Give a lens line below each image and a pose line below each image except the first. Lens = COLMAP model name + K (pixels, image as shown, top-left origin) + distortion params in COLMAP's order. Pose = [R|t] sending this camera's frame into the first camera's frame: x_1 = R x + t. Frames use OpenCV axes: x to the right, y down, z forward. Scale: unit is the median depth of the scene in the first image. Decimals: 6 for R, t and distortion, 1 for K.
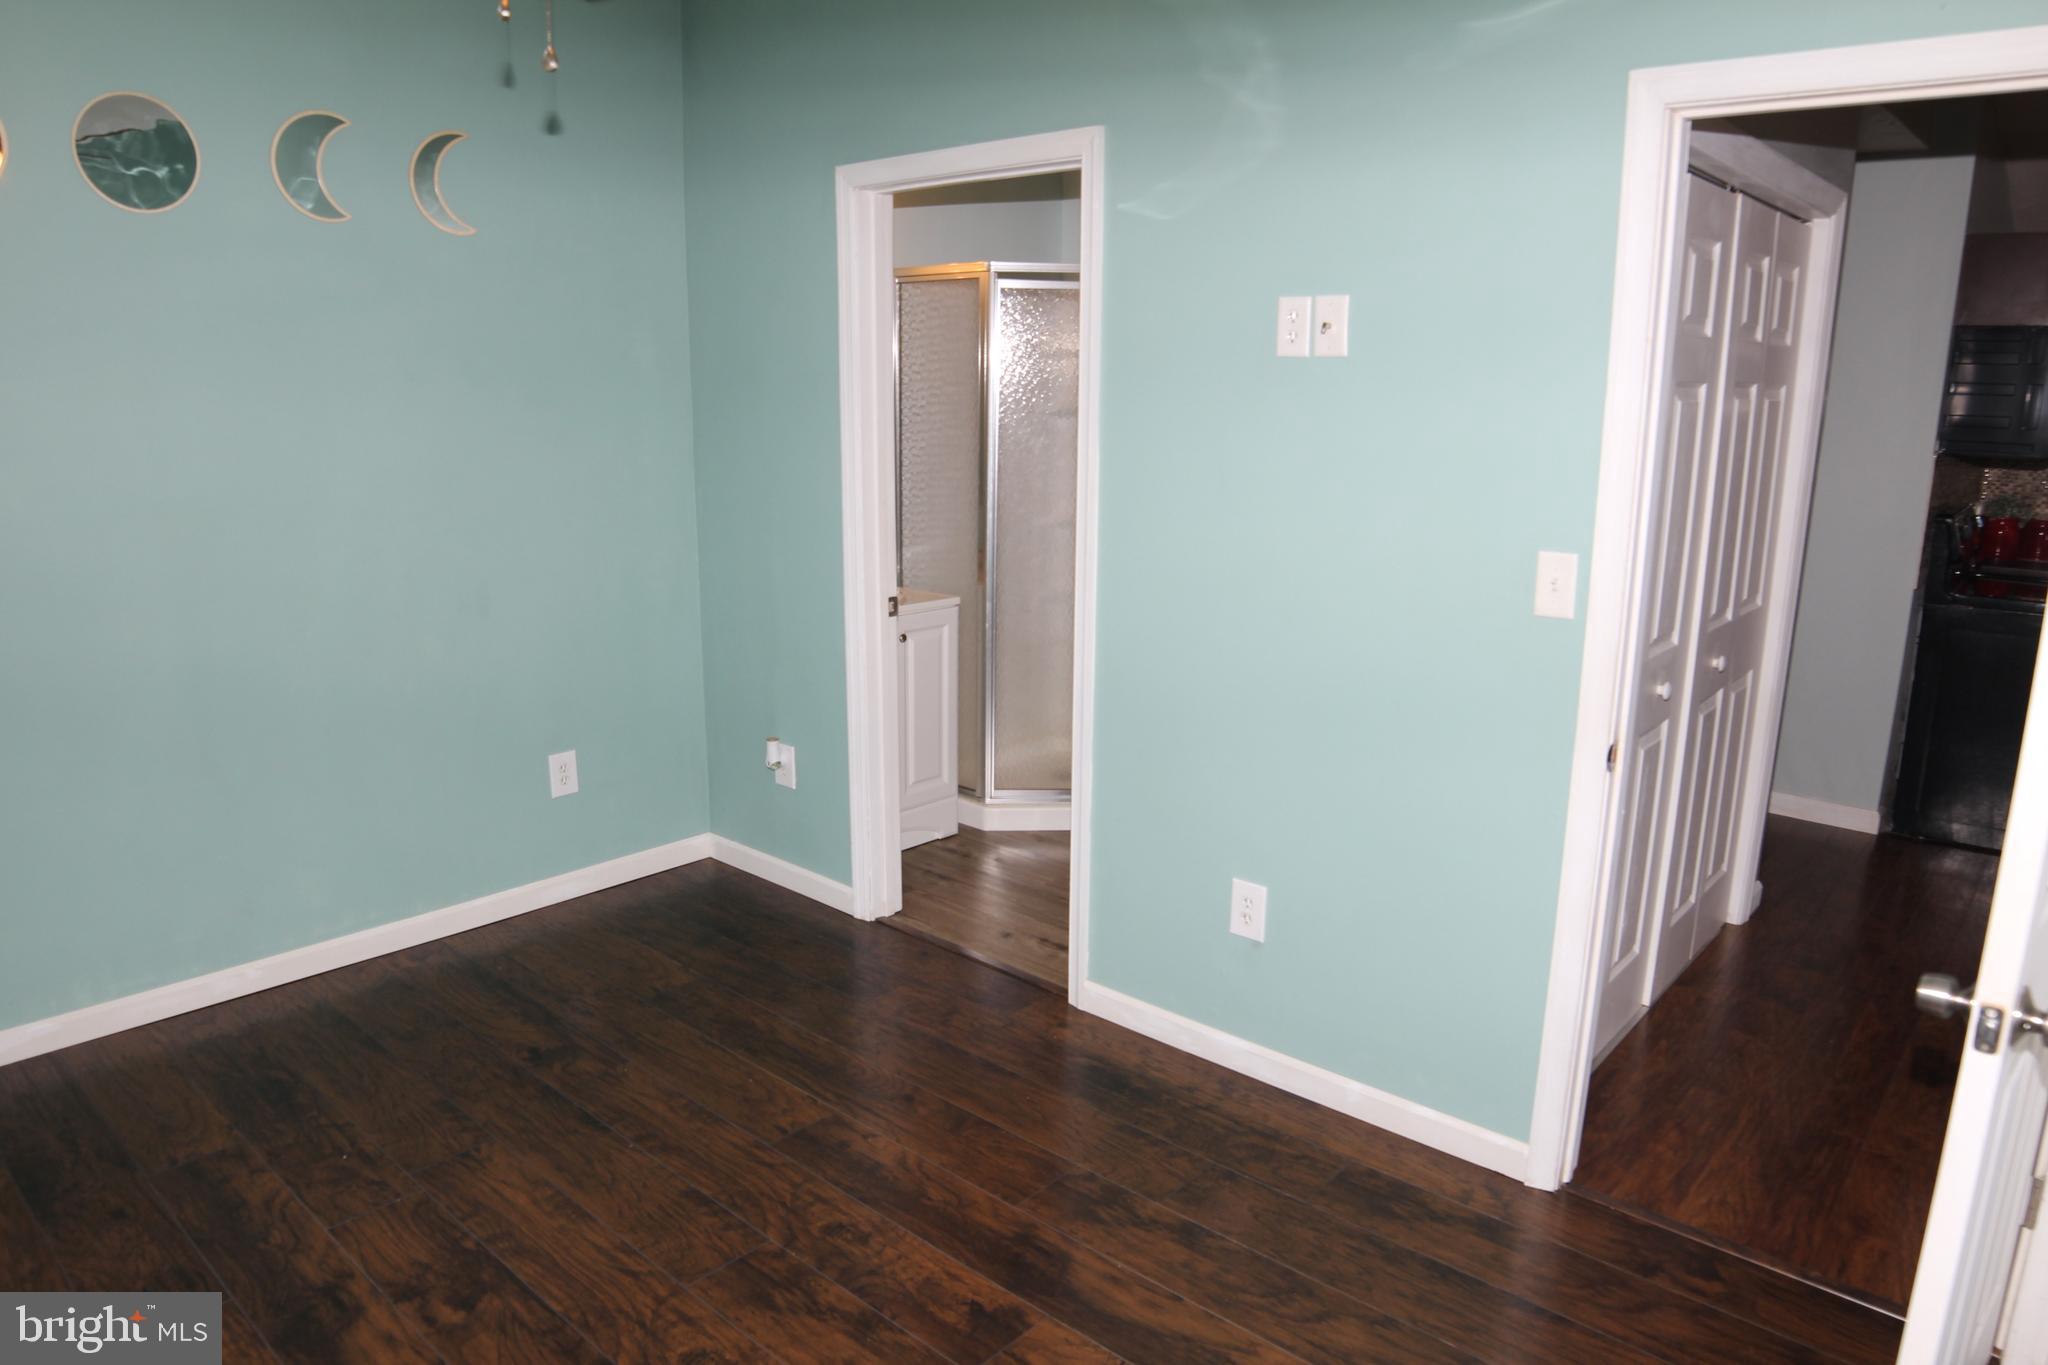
lens RADIAL K [[1340.0, 0, 1028.0], [0, 1340.0, 684.8], [0, 0, 1]] dist [-0.119920, 0.047754]
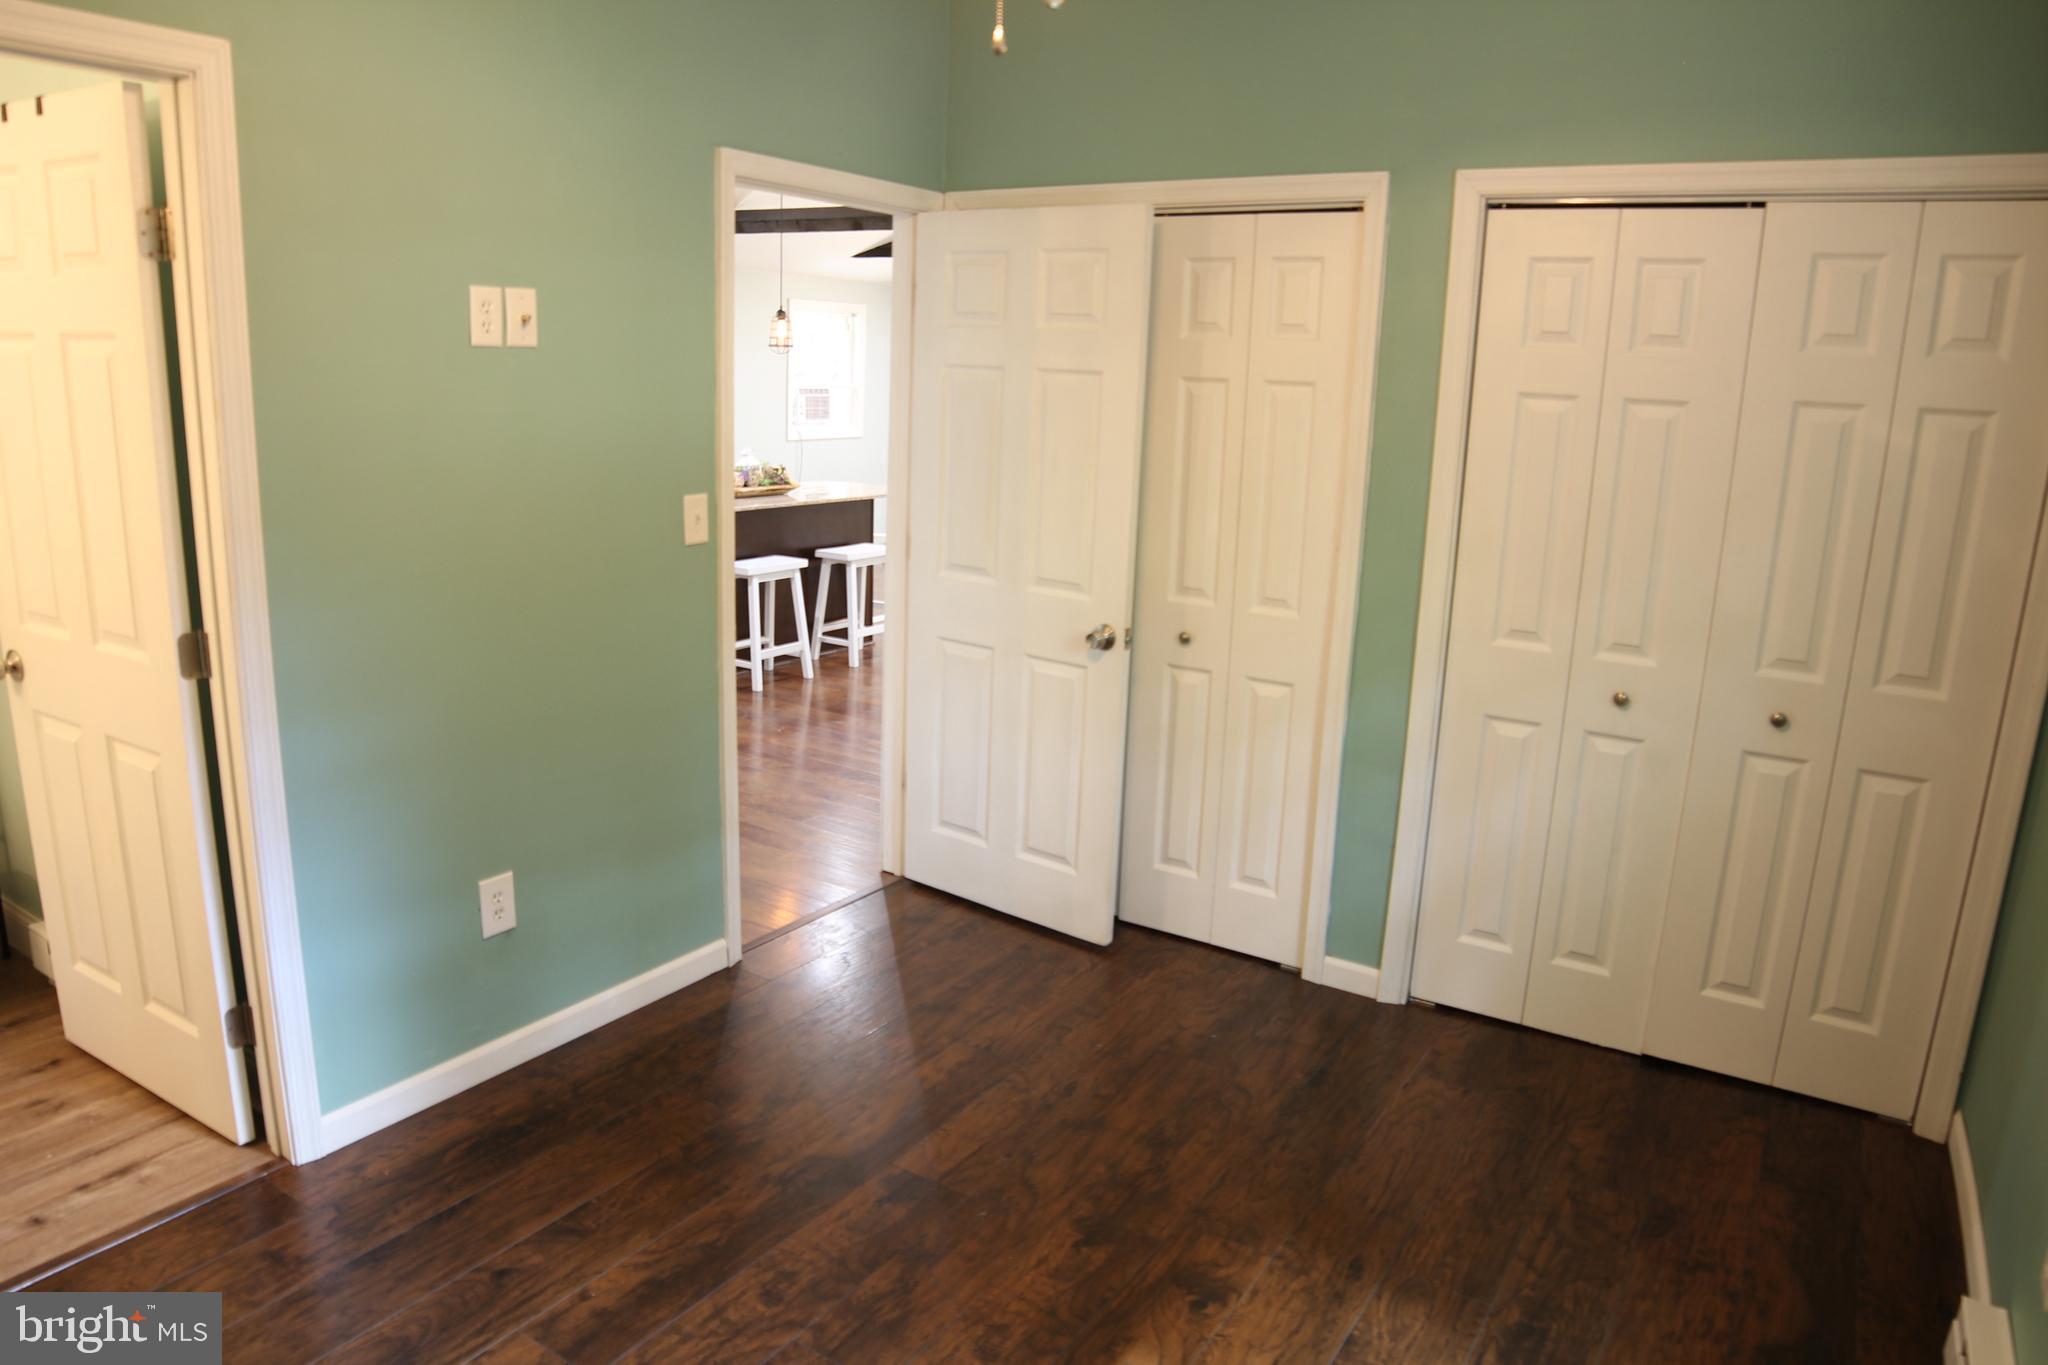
lens RADIAL K [[1340.0, 0, 1025.5], [0, 1340.0, 690.0], [0, 0, 1]] dist [-0.119920, 0.047754]
pose [[-0.151042, -0.244142, 0.957904, -0.860849], [0.190062, 0.943770, 0.270509, -0.186420], [-0.970084, 0.222919, -0.096147, 0.736999]]
